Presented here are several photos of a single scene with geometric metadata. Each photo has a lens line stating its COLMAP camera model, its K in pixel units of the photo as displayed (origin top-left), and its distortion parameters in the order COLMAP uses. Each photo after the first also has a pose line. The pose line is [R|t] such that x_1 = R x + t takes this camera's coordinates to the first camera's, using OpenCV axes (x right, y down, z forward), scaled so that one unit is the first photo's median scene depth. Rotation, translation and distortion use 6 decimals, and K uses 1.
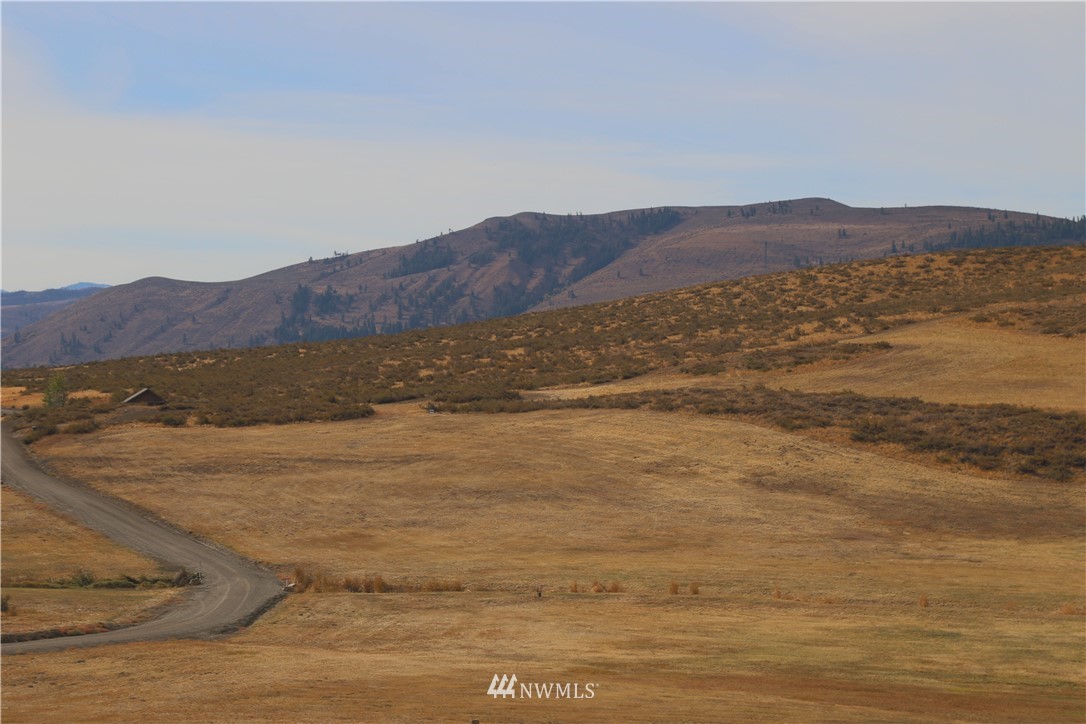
lens RADIAL K [[1944.6, 0, 538.1], [0, 1944.6, 361.2], [0, 0, 1]] dist [0.228381, 0.000000]
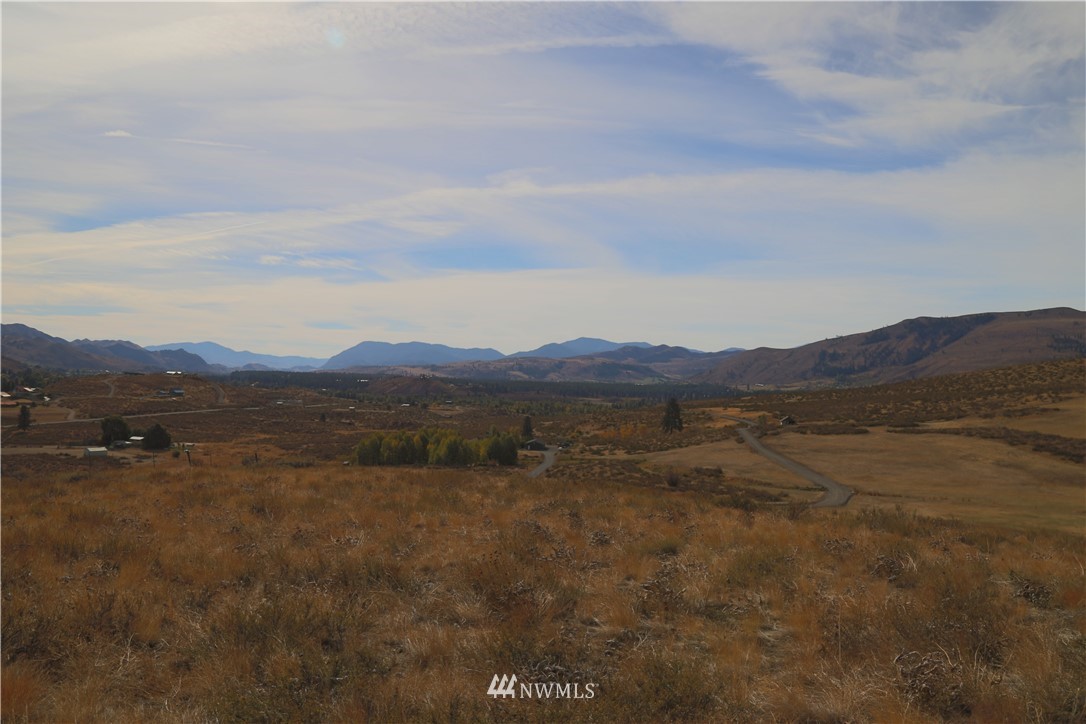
lens RADIAL K [[796.3, 0, 544.6], [0, 796.3, 370.6], [0, 0, 1]] dist [-0.123260, 0.074382]
pose [[0.896513, -0.004304, -0.442997, 0.003655], [0.000408, 0.999960, -0.008889, -0.052959], [0.443018, 0.007788, 0.896479, -0.303079]]
